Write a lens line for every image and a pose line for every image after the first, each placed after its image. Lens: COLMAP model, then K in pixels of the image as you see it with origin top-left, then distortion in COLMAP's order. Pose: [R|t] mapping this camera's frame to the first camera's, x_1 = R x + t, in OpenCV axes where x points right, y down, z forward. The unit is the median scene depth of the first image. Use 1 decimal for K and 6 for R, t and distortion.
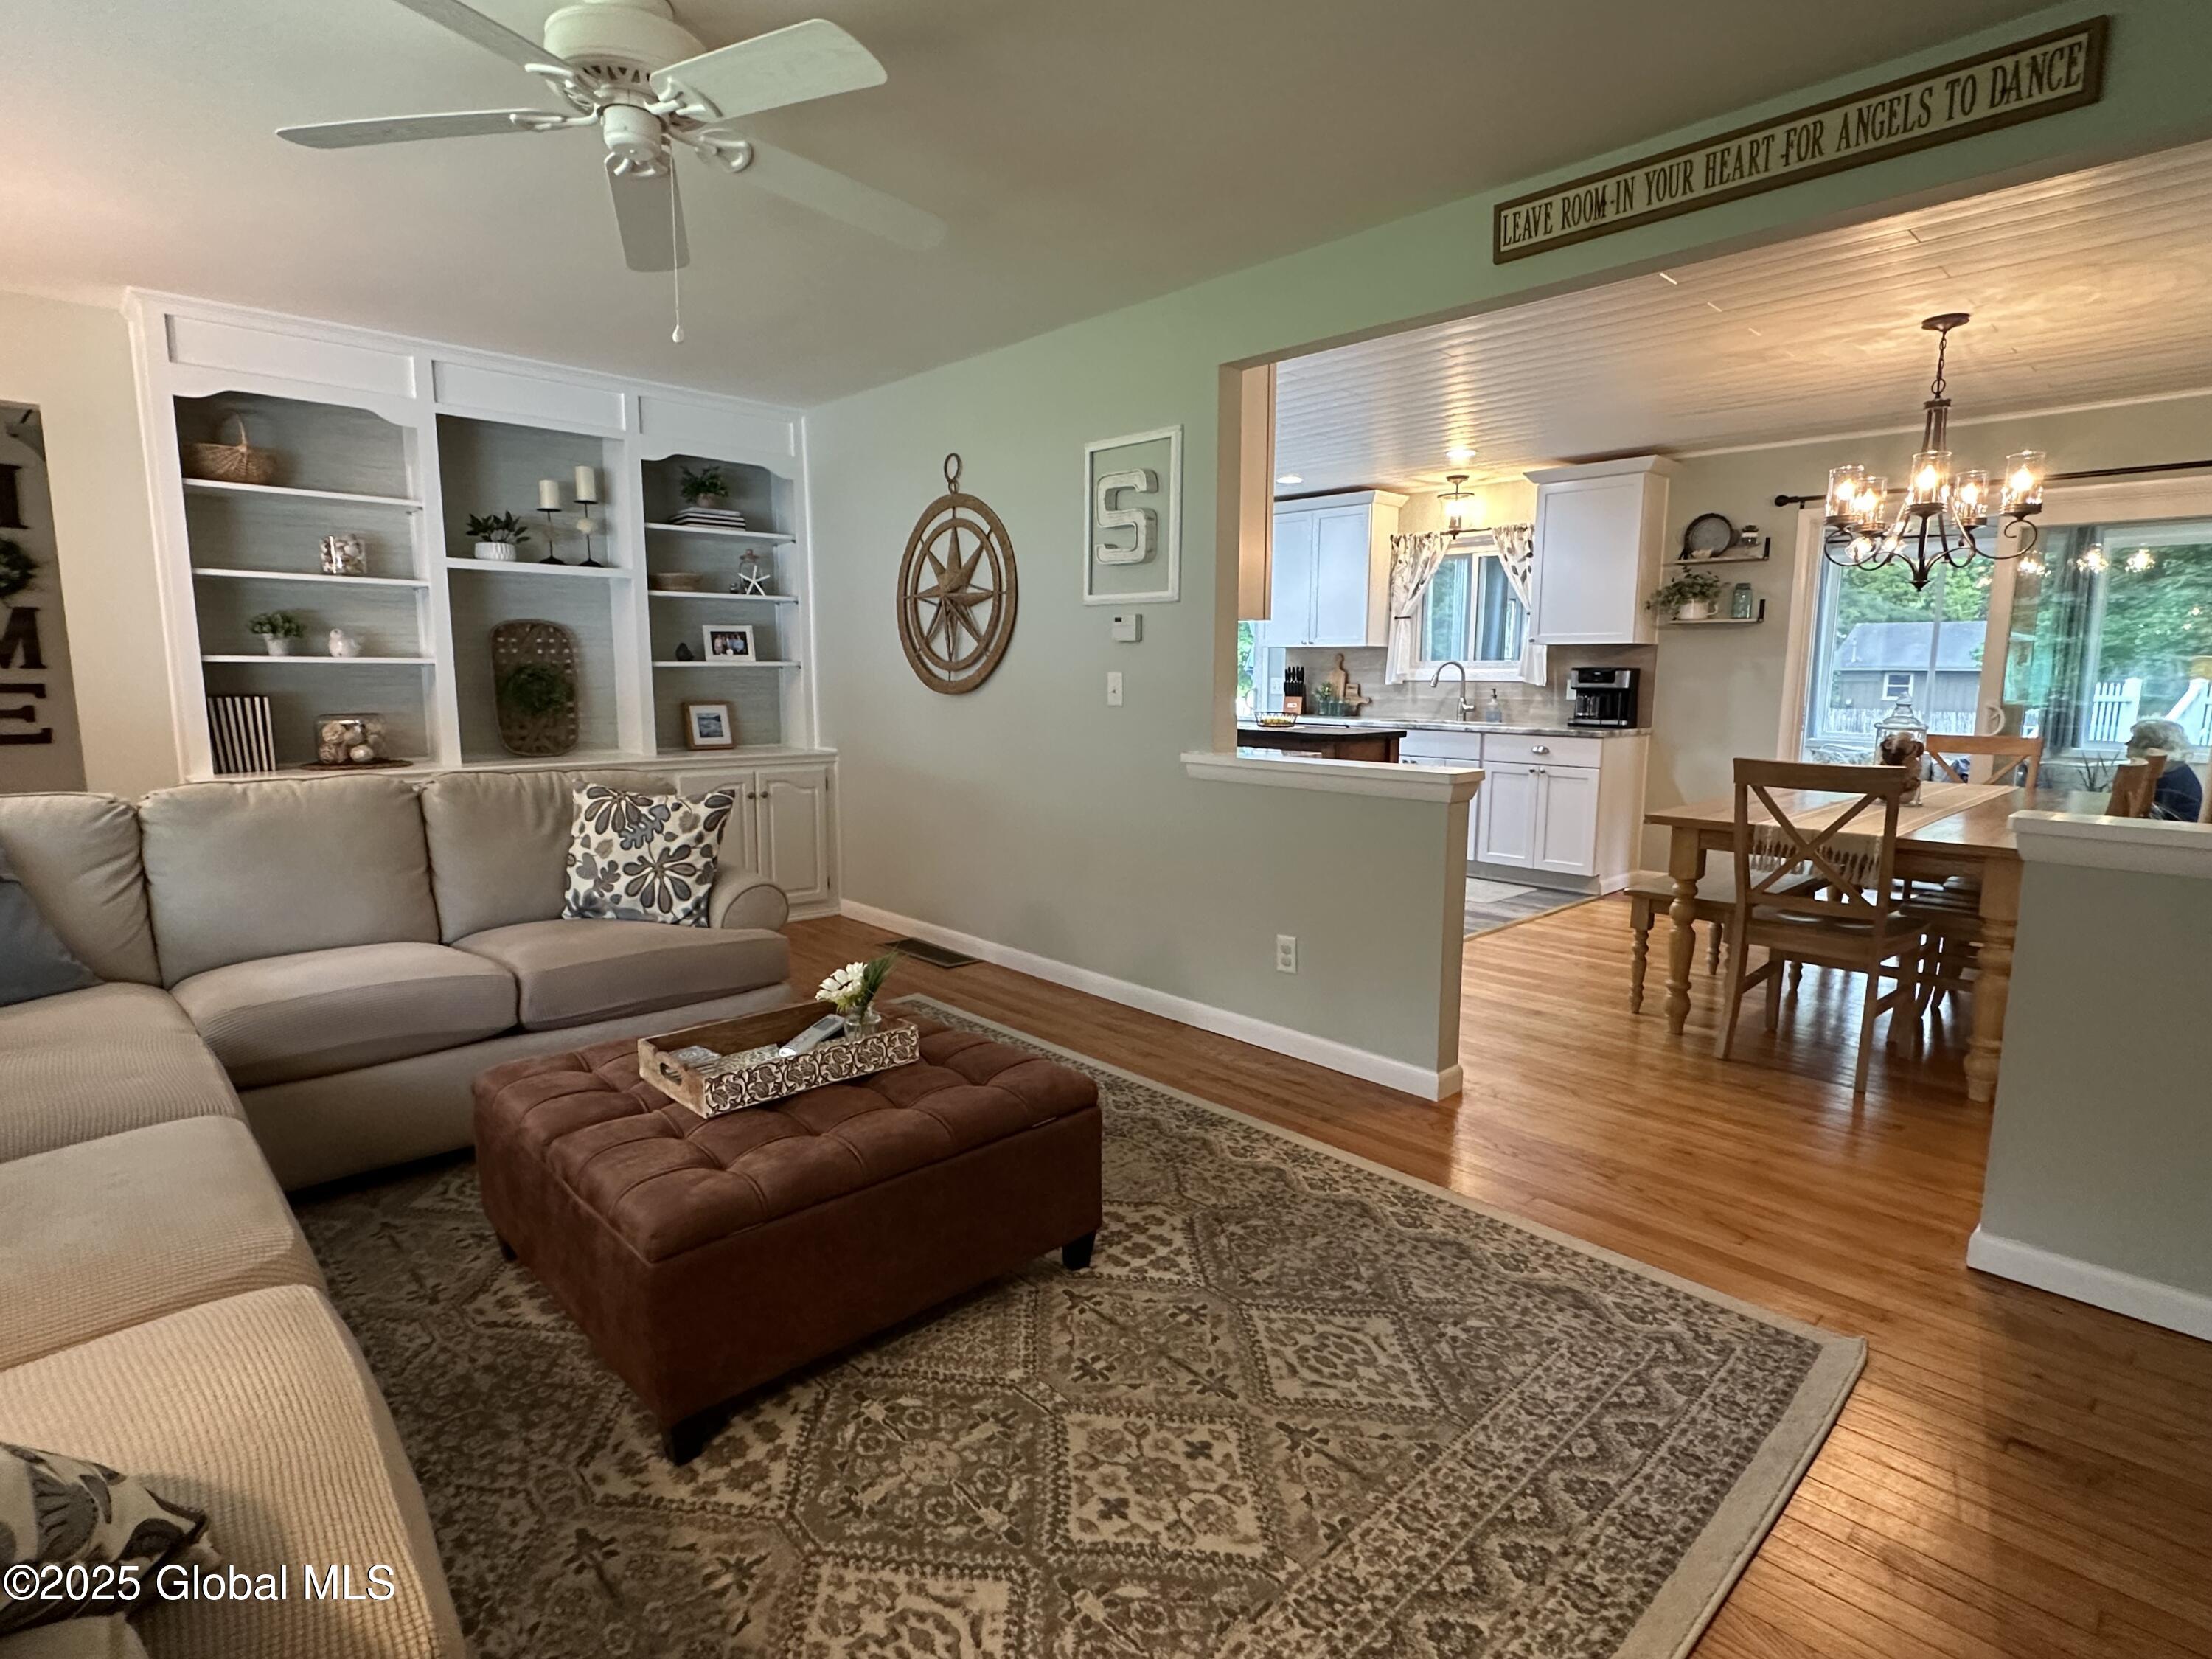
lens RADIAL K [[1119.1, 0, 1108.4], [0, 1119.1, 834.8], [0, 0, 1]] dist [0.000288, 0.000048]
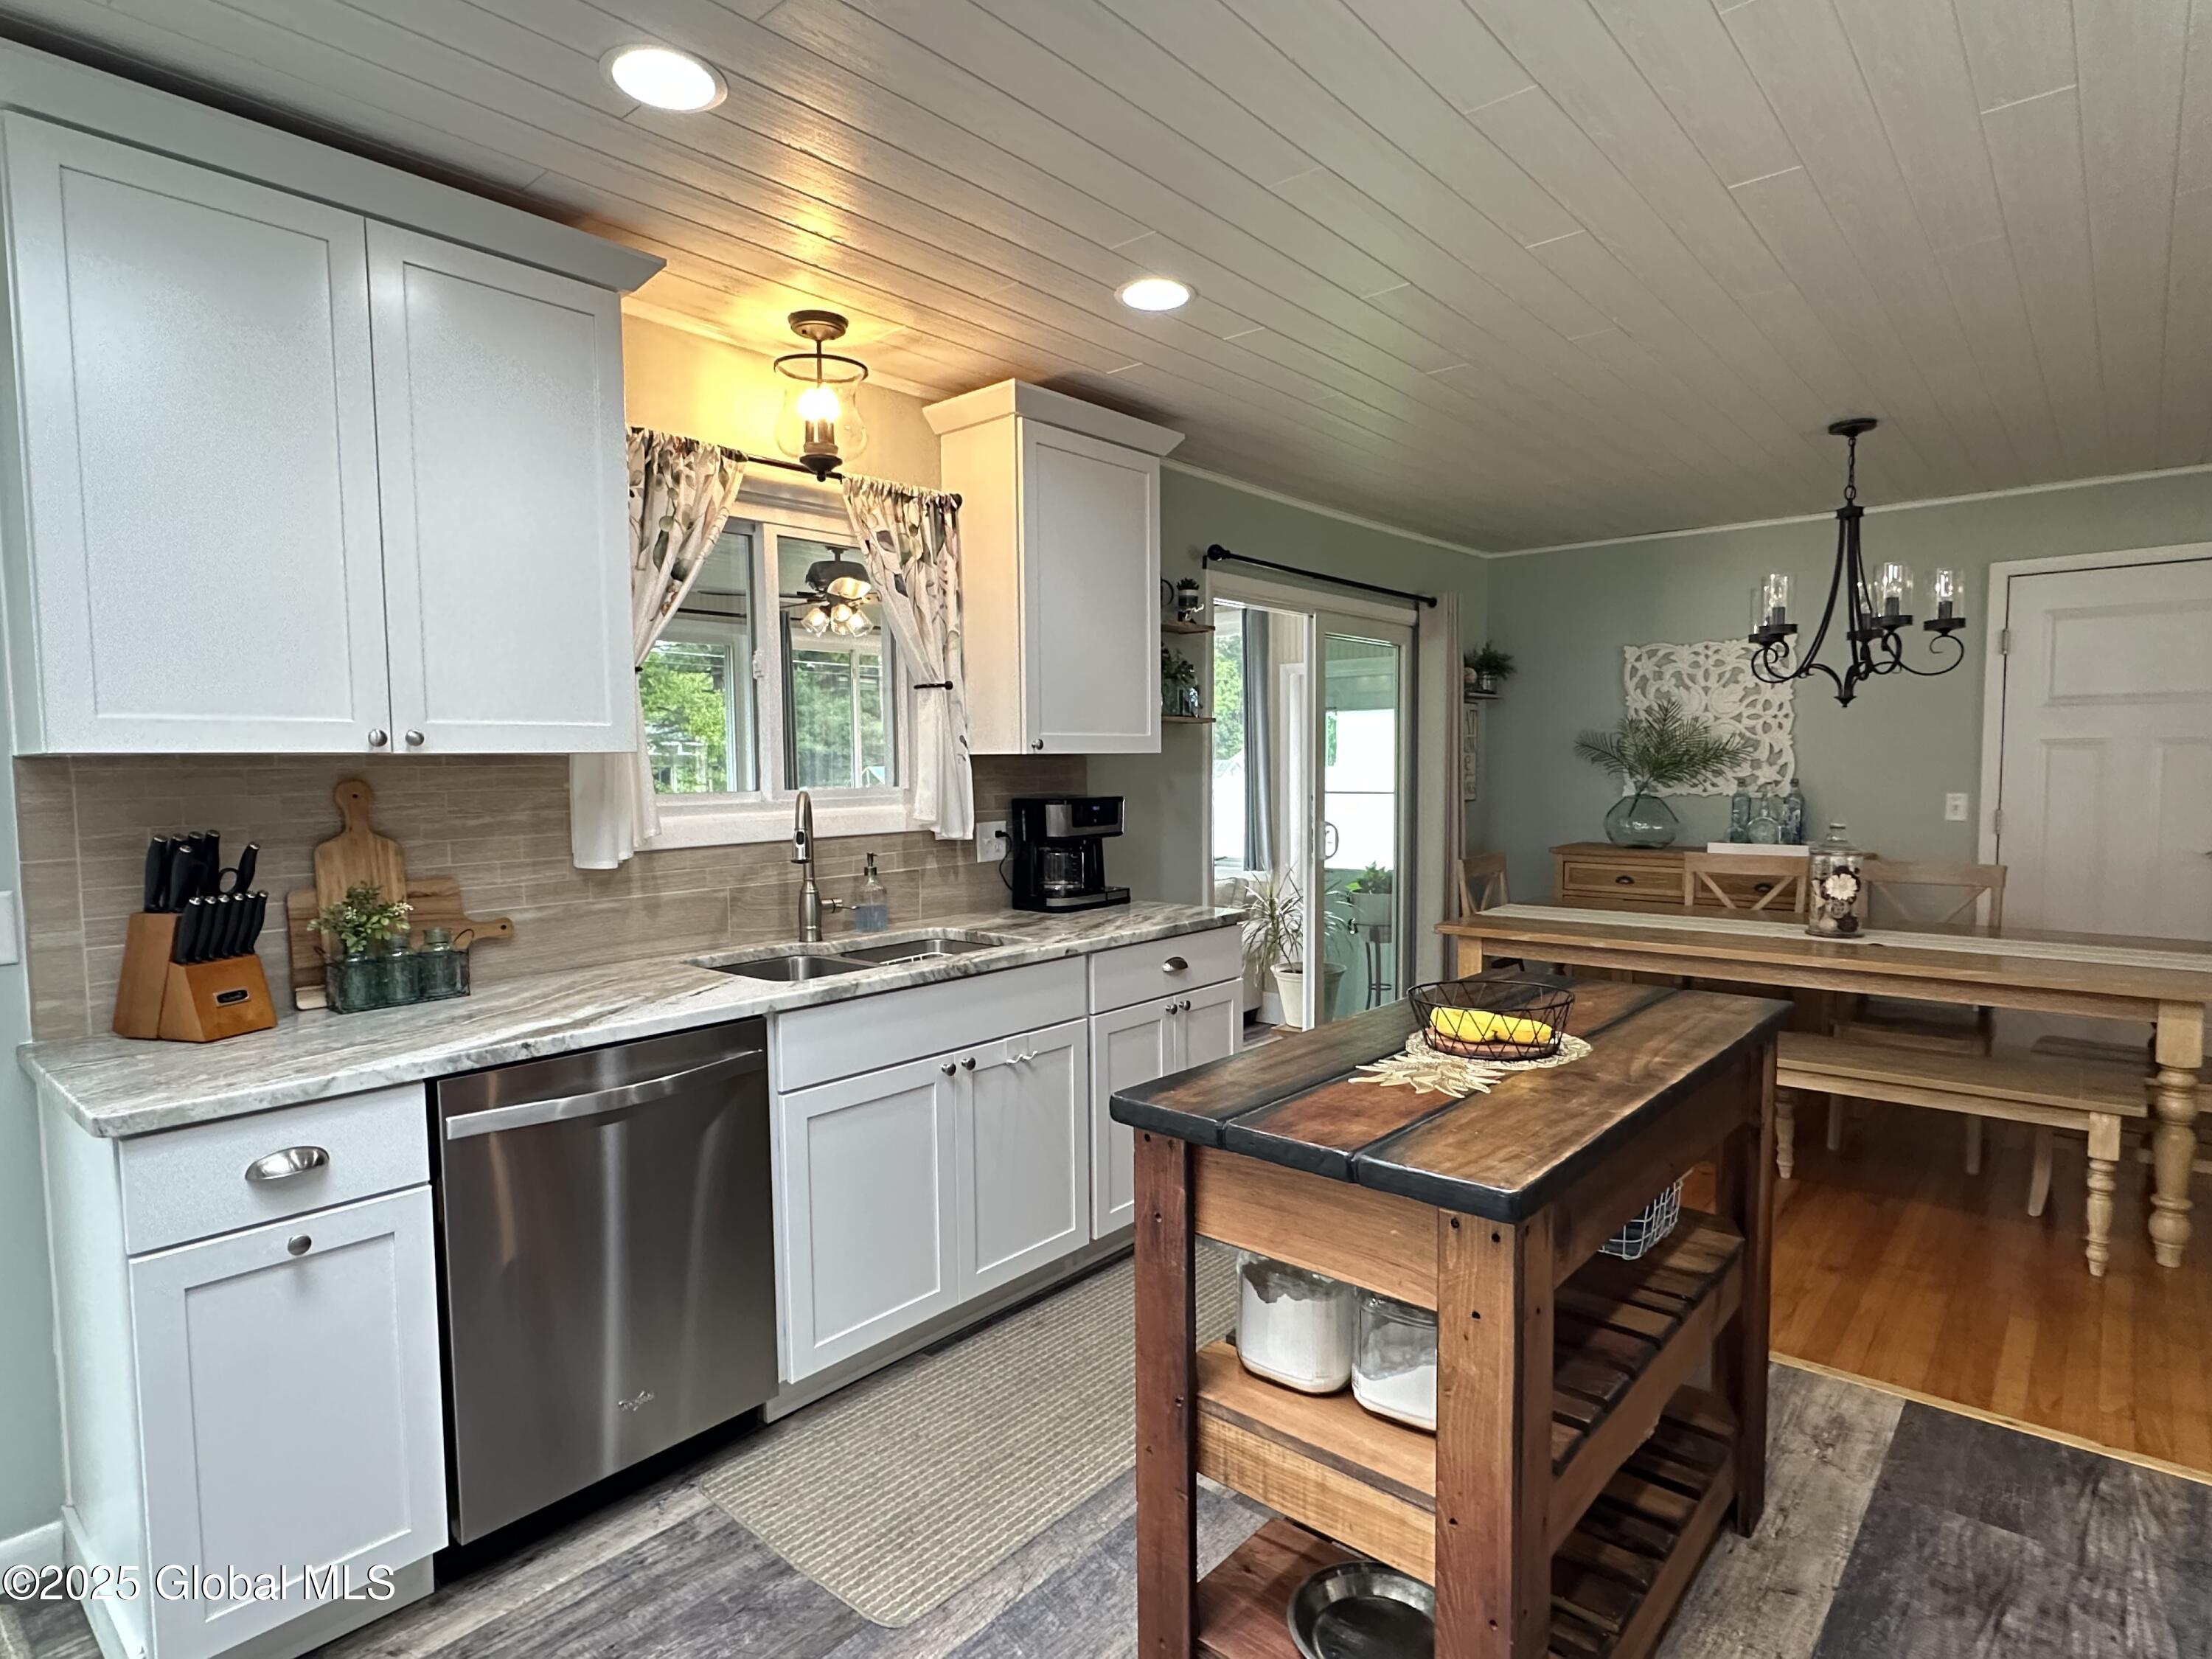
lens RADIAL K [[1171.6, 0, 1109.1], [0, 1171.6, 834.3], [0, 0, 1]] dist [-0.001732, -0.000101]
pose [[-0.095712, -0.064399, 0.993324, -0.108458], [0.158692, 0.984155, 0.079096, -0.159861], [-0.982678, 0.165203, -0.083976, 0.953852]]
